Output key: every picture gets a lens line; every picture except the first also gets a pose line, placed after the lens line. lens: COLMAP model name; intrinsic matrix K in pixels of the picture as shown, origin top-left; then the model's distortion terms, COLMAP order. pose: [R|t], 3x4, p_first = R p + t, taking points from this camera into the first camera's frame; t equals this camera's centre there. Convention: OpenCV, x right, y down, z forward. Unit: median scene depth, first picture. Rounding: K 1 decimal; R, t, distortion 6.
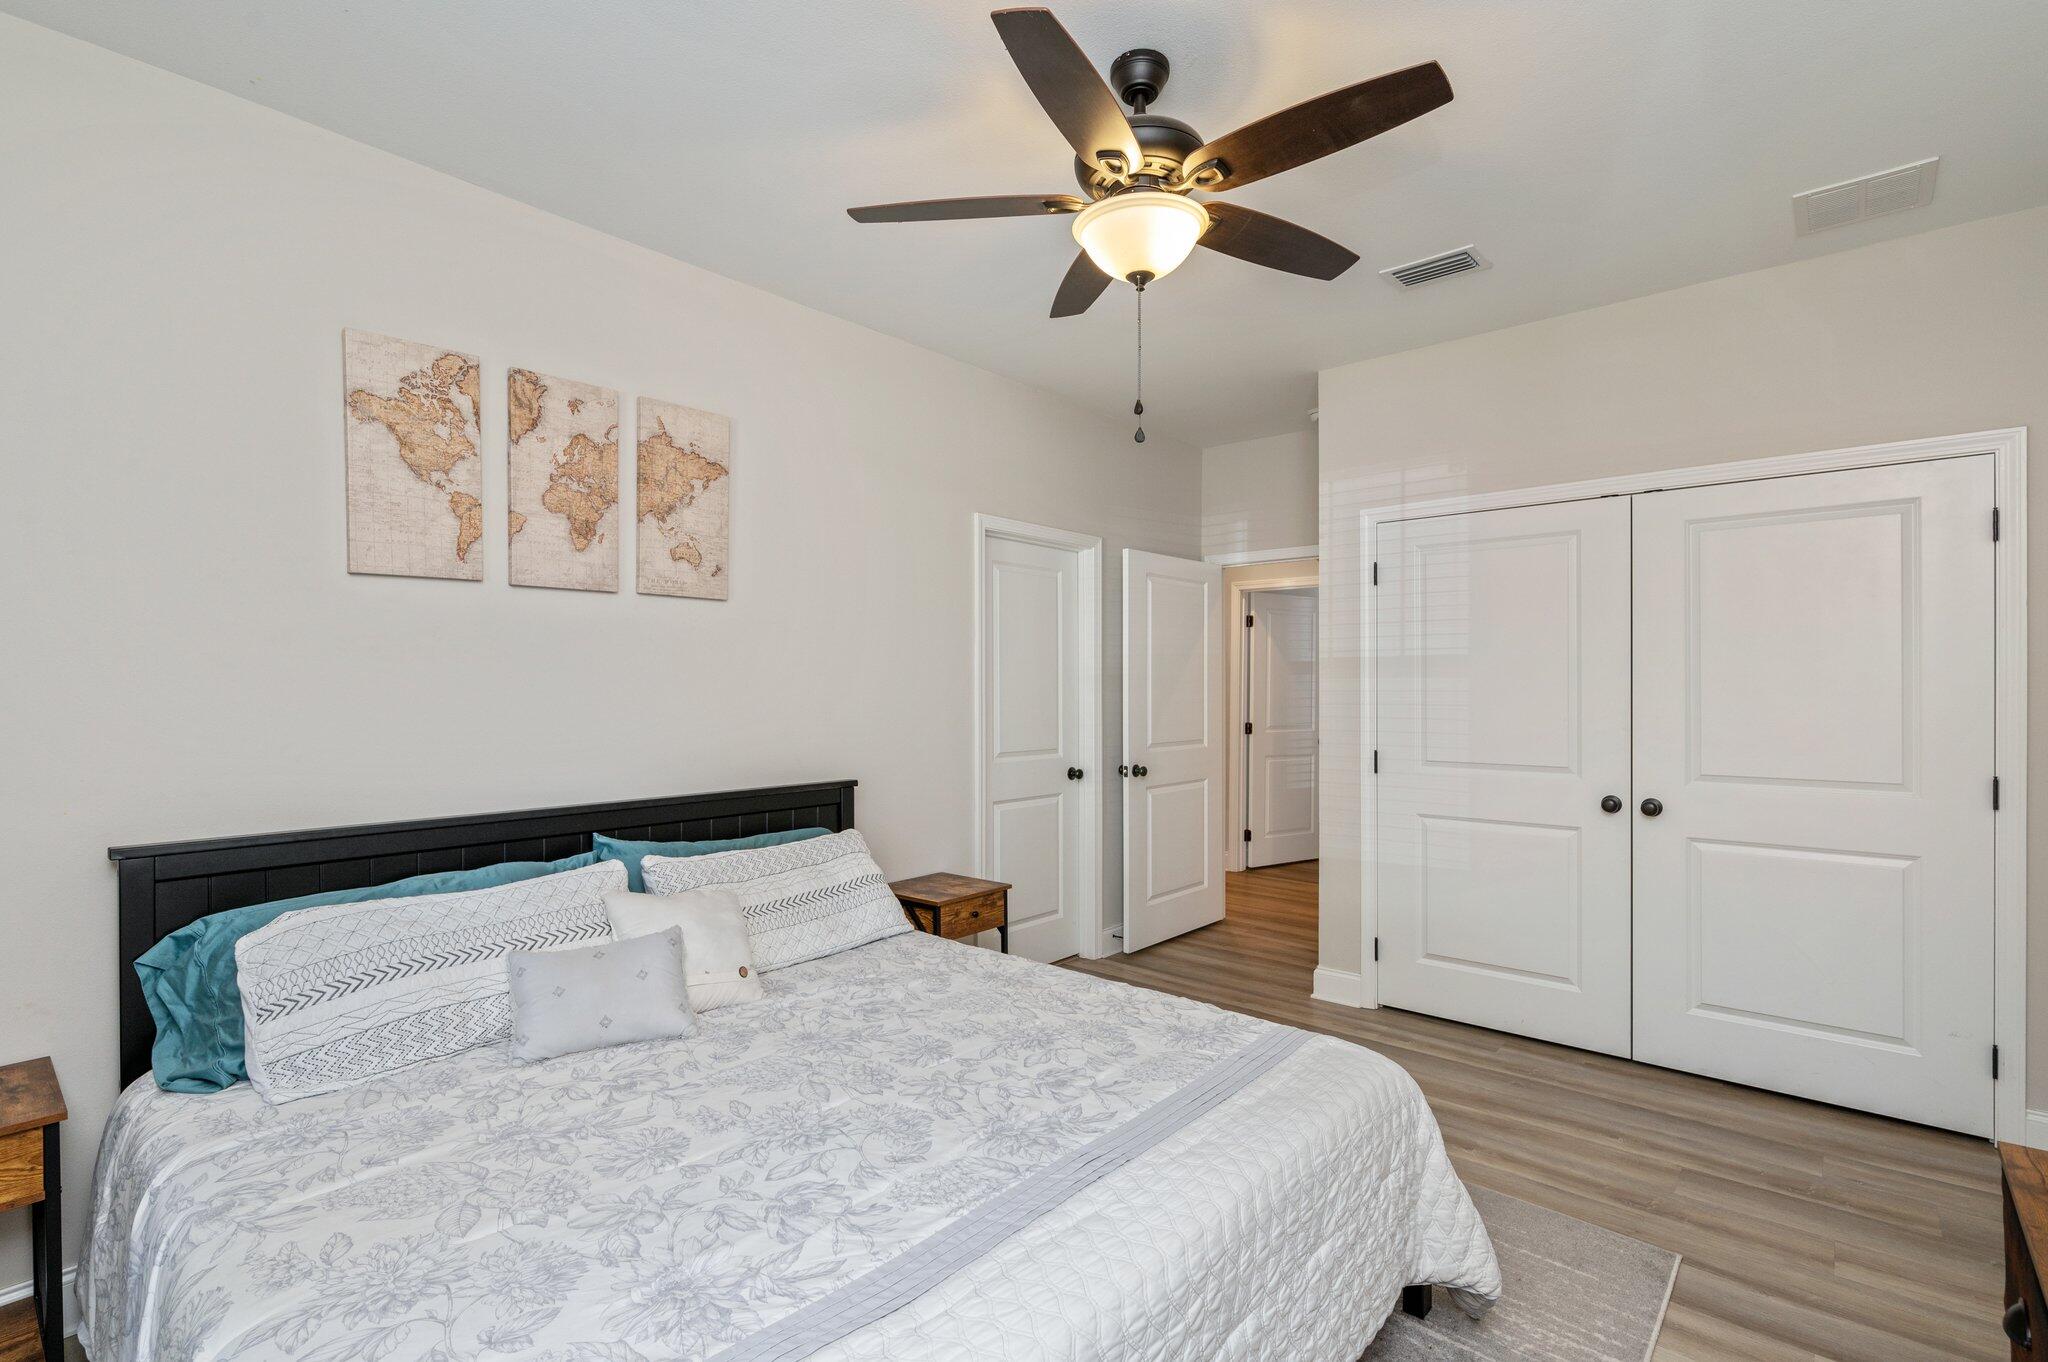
lens RADIAL K [[935.9, 0, 1019.9], [0, 935.9, 691.7], [0, 0, 1]] dist [-0.001058, -0.000204]
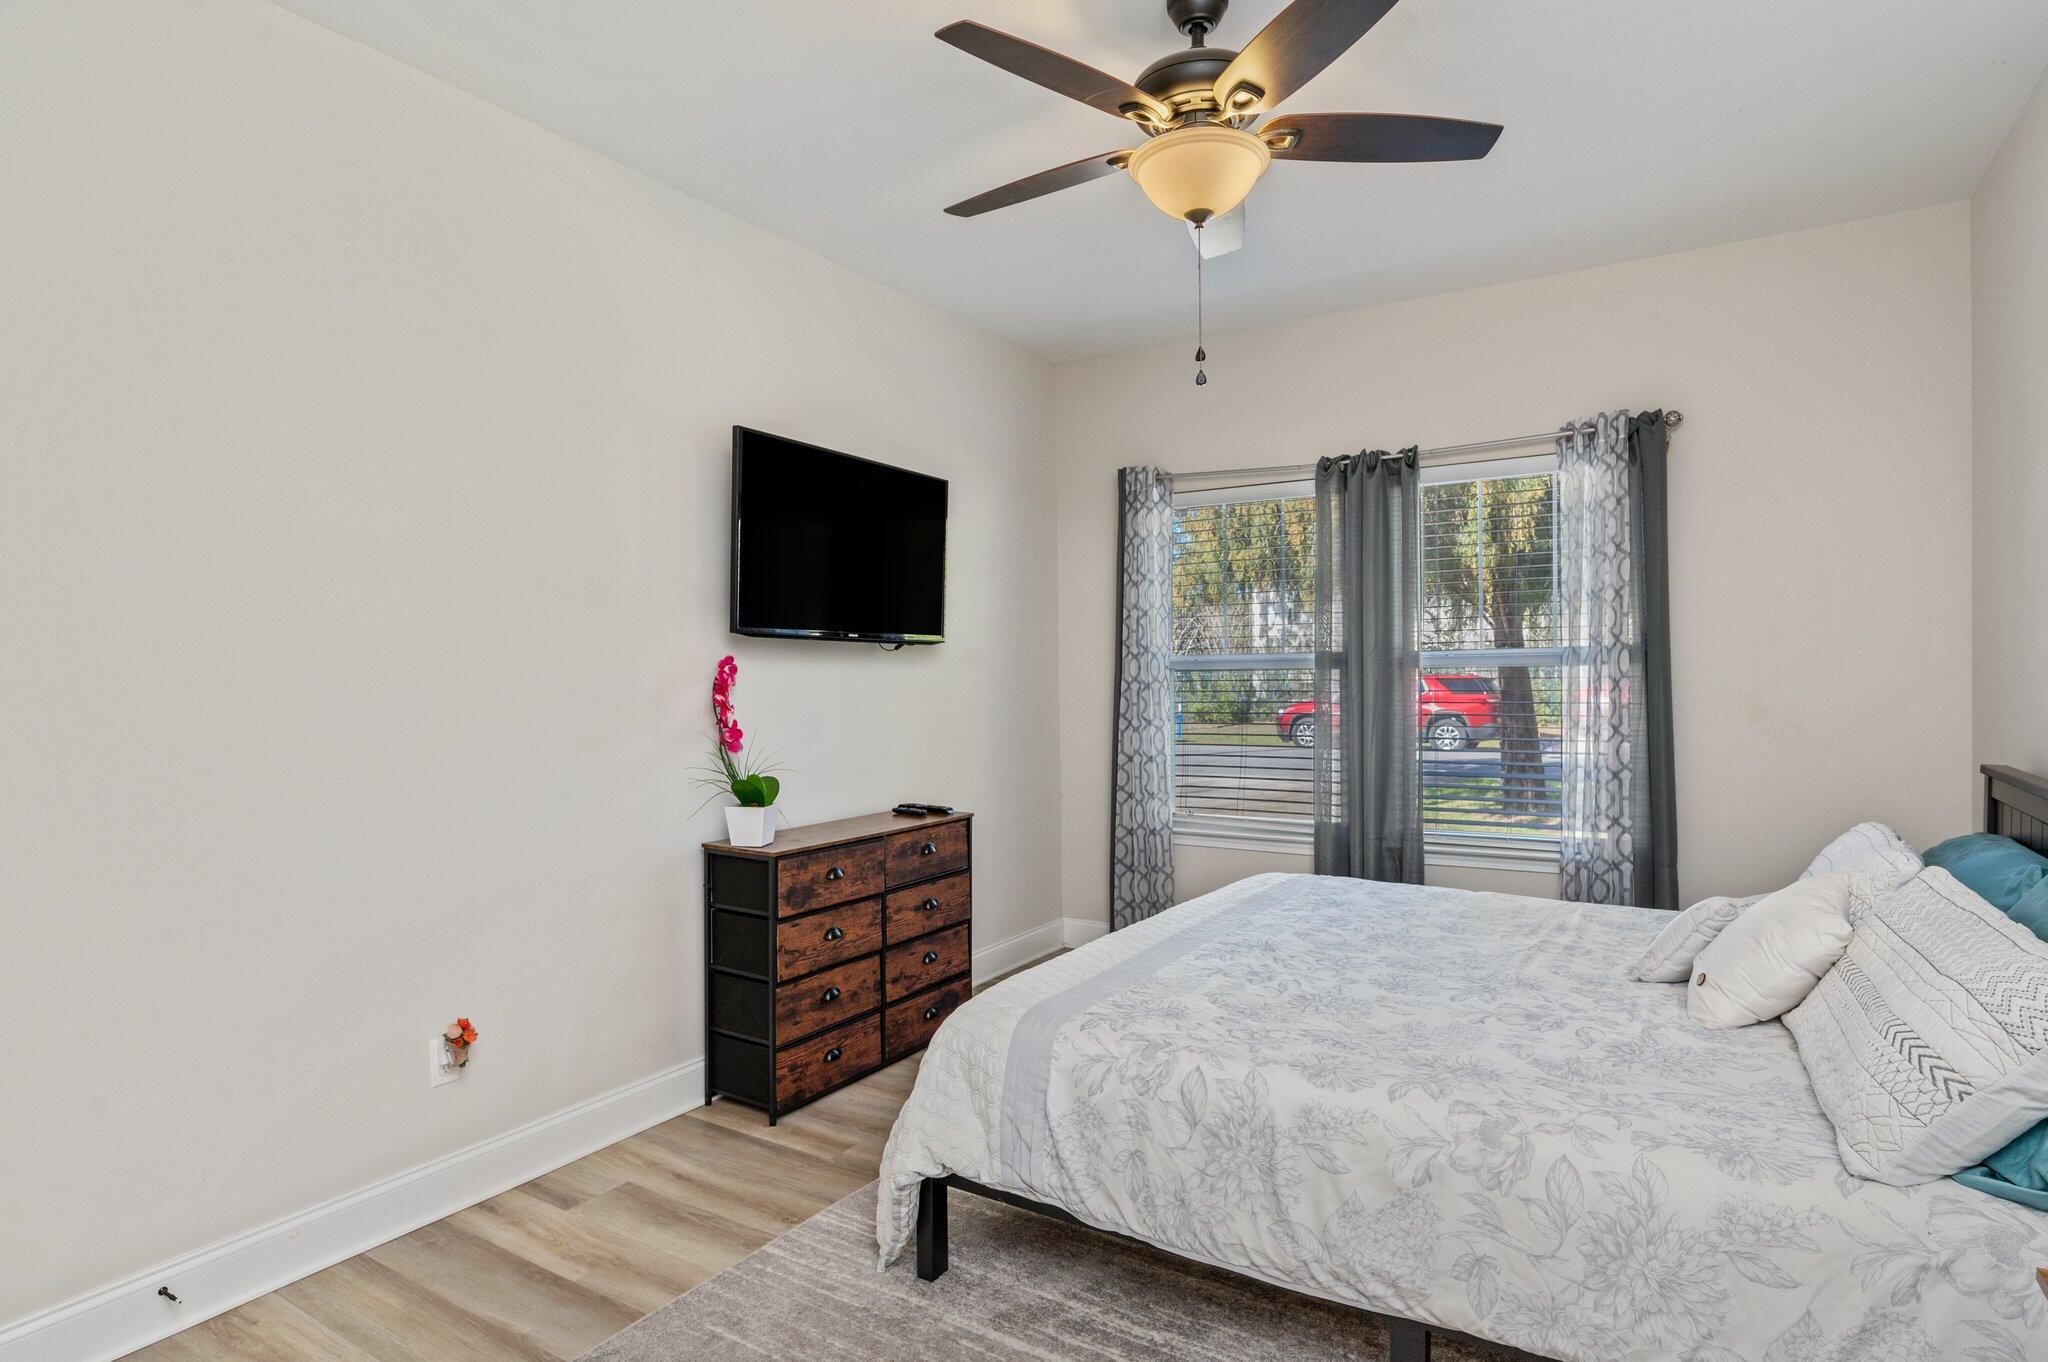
lens RADIAL K [[1038.4, 0, 1026.7], [0, 1038.4, 677.3], [0, 0, 1]] dist [0.000103, 0.000003]
pose [[-0.988547, 0.011668, -0.150460, 0.489398], [0.011359, 0.999931, 0.002908, 0.032714], [0.150484, 0.001166, -0.988612, 2.118148]]
